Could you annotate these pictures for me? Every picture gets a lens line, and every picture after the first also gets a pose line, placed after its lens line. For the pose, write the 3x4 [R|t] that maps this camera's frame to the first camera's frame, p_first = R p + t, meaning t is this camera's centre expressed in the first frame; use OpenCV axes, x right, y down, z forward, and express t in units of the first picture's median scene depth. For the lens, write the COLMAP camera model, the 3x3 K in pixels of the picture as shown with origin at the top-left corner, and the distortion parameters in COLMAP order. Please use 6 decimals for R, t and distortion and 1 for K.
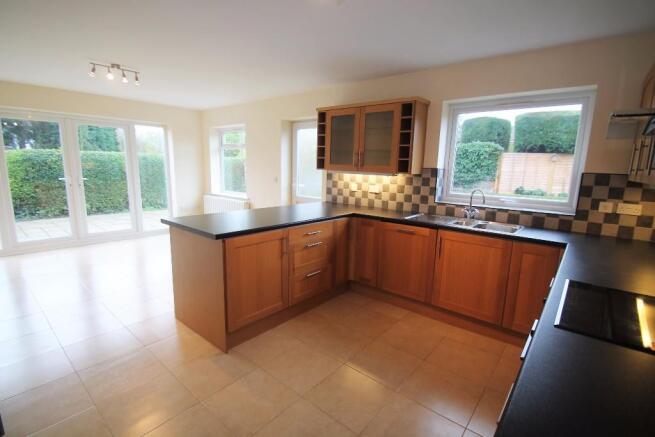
lens RADIAL K [[312.2, 0, 331.1], [0, 312.2, 219.7], [0, 0, 1]] dist [0.000755, -0.000318]
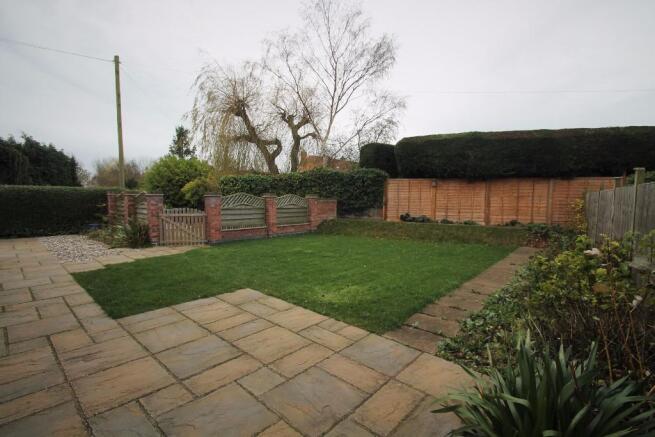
lens RADIAL K [[312.2, 0, 331.1], [0, 312.2, 219.7], [0, 0, 1]] dist [0.000755, -0.000318]
pose [[0.998789, -0.014304, -0.047073, 0.418257], [0.009675, 0.995224, -0.097135, 0.004301], [0.048238, 0.096562, 0.994157, 0.041928]]
